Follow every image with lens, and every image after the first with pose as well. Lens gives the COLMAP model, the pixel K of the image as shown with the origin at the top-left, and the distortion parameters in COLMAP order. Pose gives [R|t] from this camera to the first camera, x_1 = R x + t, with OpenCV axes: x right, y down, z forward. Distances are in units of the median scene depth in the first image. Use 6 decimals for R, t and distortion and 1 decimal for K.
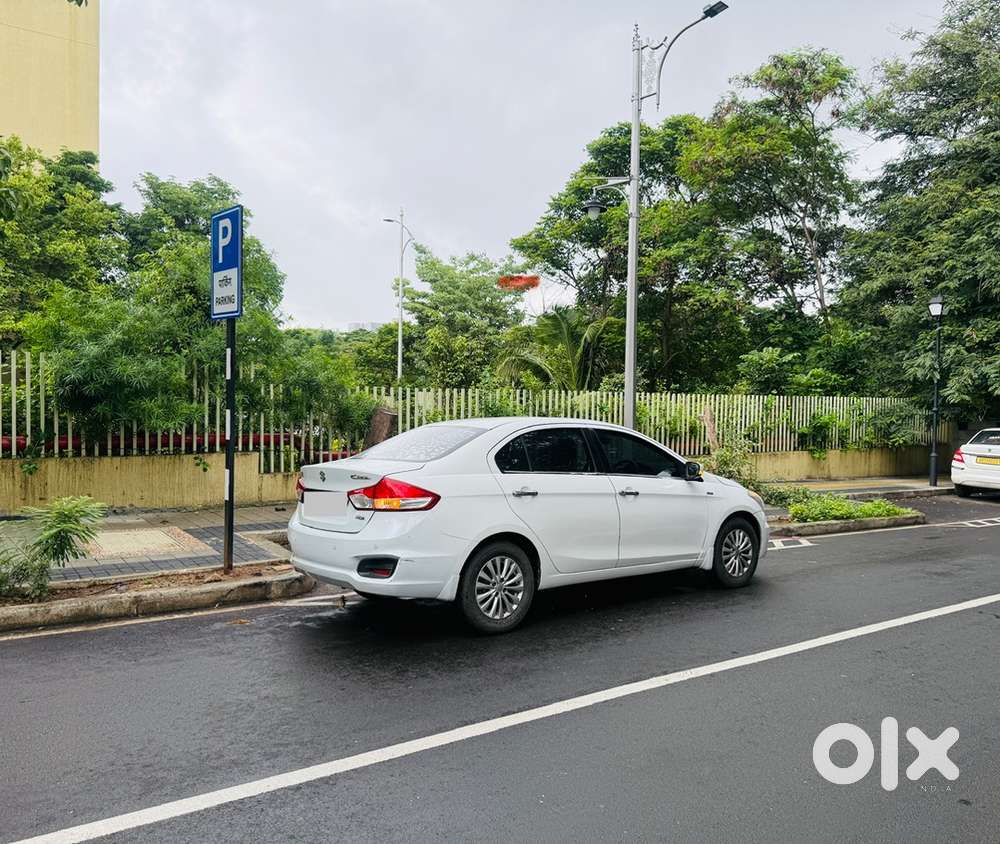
lens RADIAL K [[780.6, 0, 497.3], [0, 780.6, 415.3], [0, 0, 1]] dist [0.104158, -0.149568]
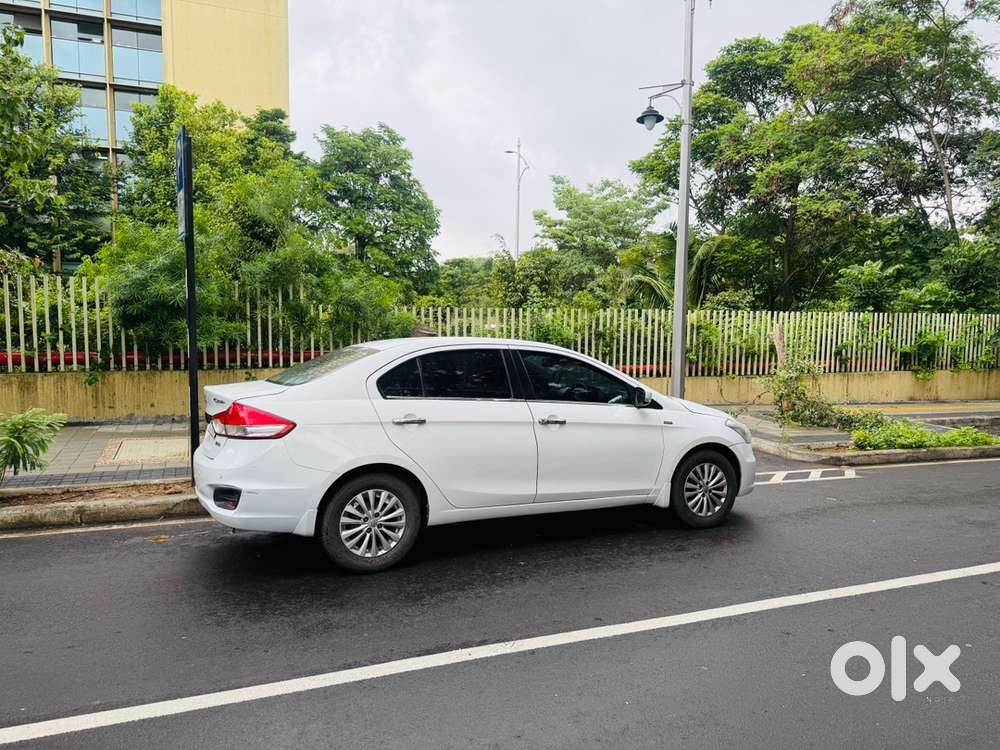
lens RADIAL K [[696.5, 0, 500.0], [0, 696.5, 375.0], [0, 0, 1]] dist [0.050841, -0.053590]
pose [[0.975387, 0.013220, -0.220104, 0.180463], [0.000107, 0.998173, 0.060428, -0.001483], [0.220501, -0.058965, 0.973603, 0.136724]]
